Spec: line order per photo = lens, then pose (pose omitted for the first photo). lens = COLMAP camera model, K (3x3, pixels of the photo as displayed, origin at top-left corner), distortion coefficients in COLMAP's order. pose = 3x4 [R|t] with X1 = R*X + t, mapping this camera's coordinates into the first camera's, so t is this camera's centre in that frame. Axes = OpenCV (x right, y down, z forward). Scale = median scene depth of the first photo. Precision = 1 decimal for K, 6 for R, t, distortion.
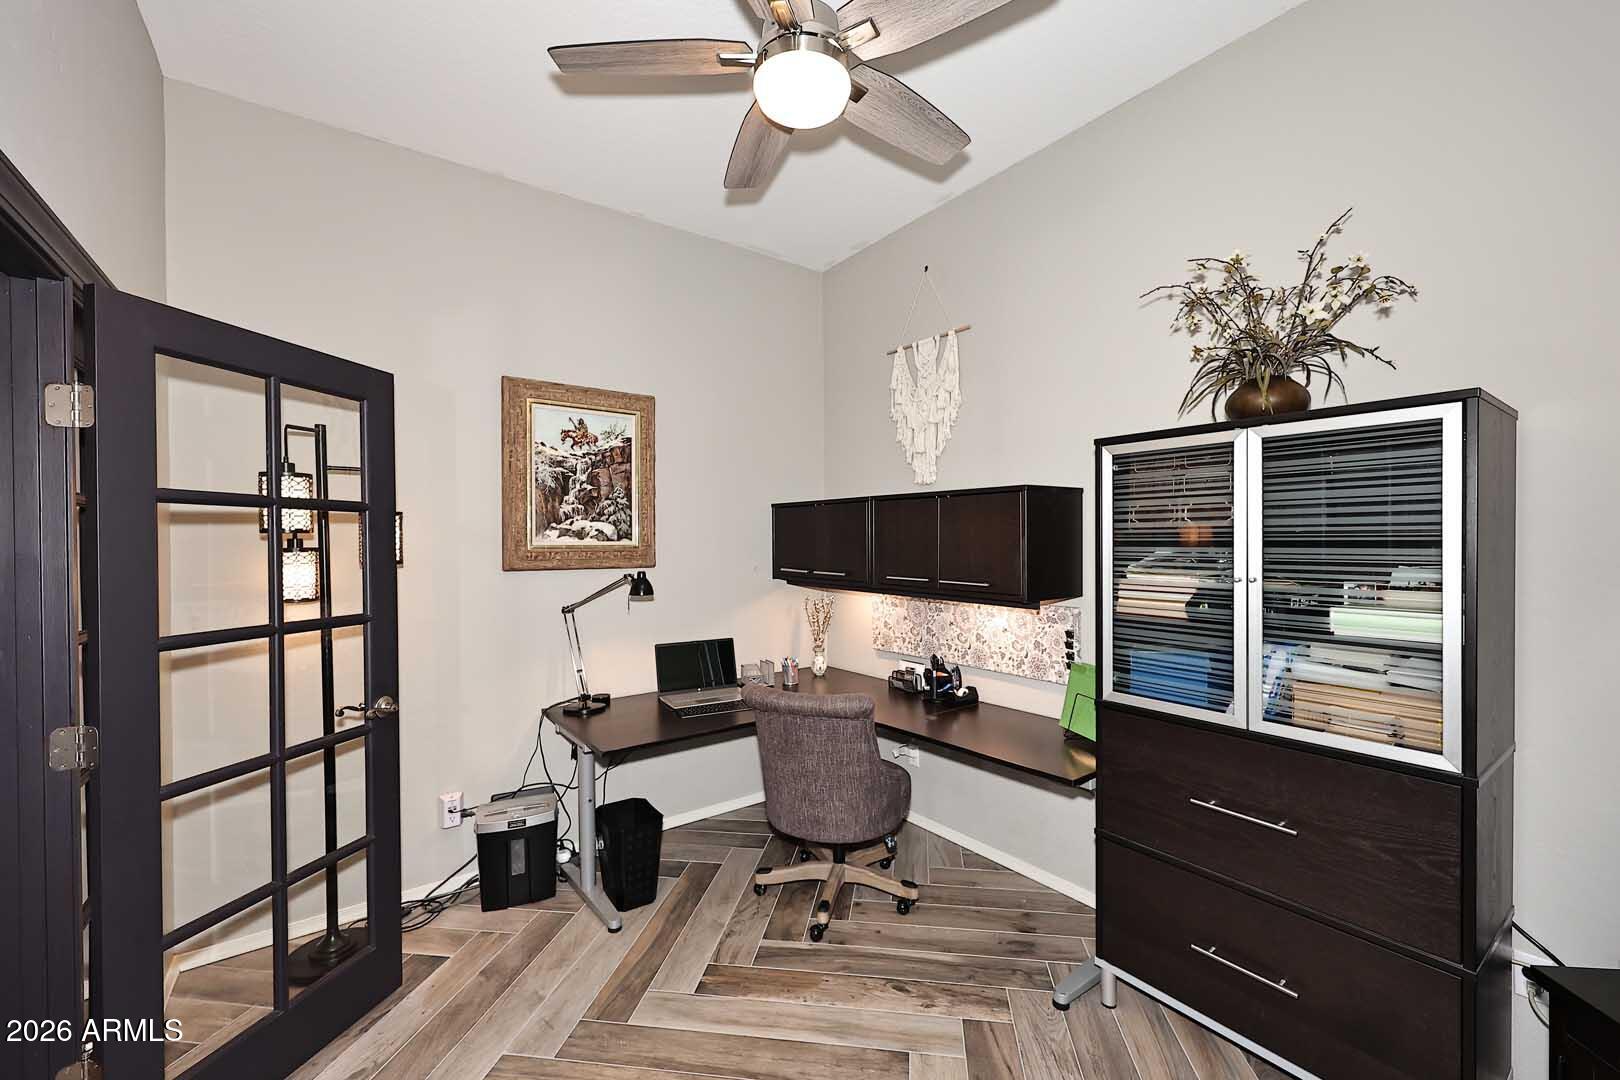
lens RADIAL K [[653.3, 0, 810.2], [0, 653.3, 543.8], [0, 0, 1]] dist [-0.002378, -0.000481]
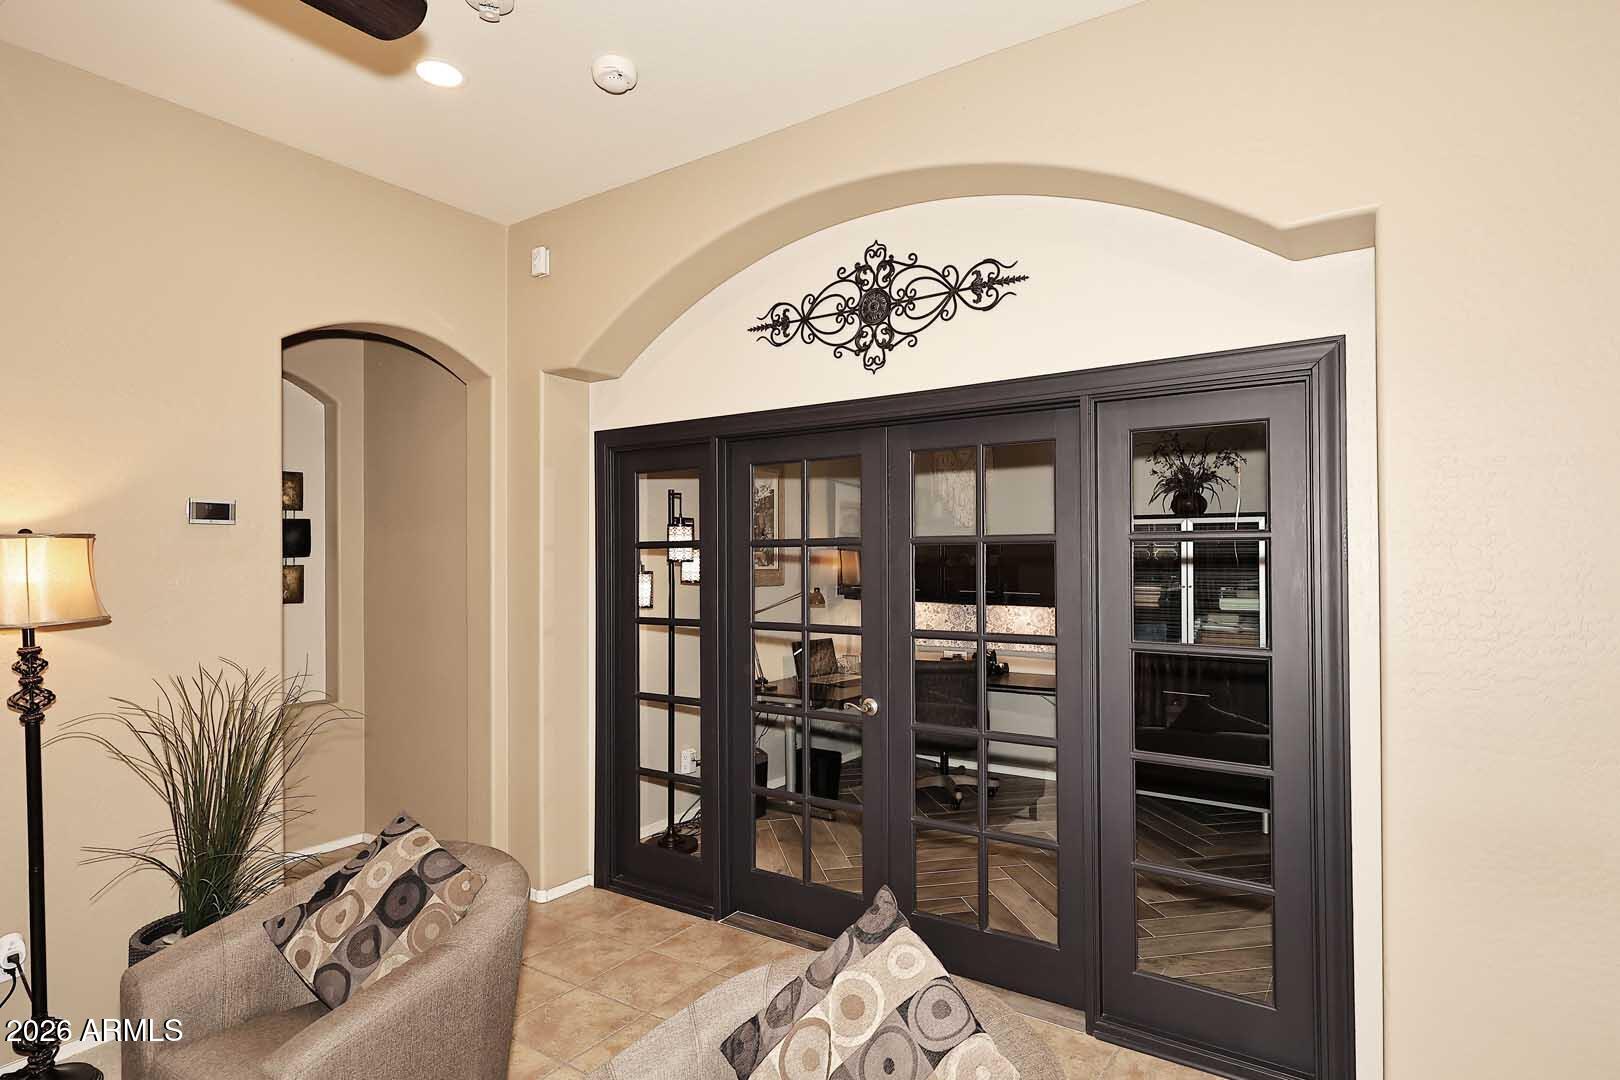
lens RADIAL K [[857.8, 0, 817.6], [0, 857.8, 537.9], [0, 0, 1]] dist [-0.001176, 0.000461]
pose [[0.946357, 0.010225, 0.322962, -1.390598], [-0.002070, 0.999671, -0.025583, -0.031436], [-0.323117, 0.023542, 0.946066, -1.290274]]
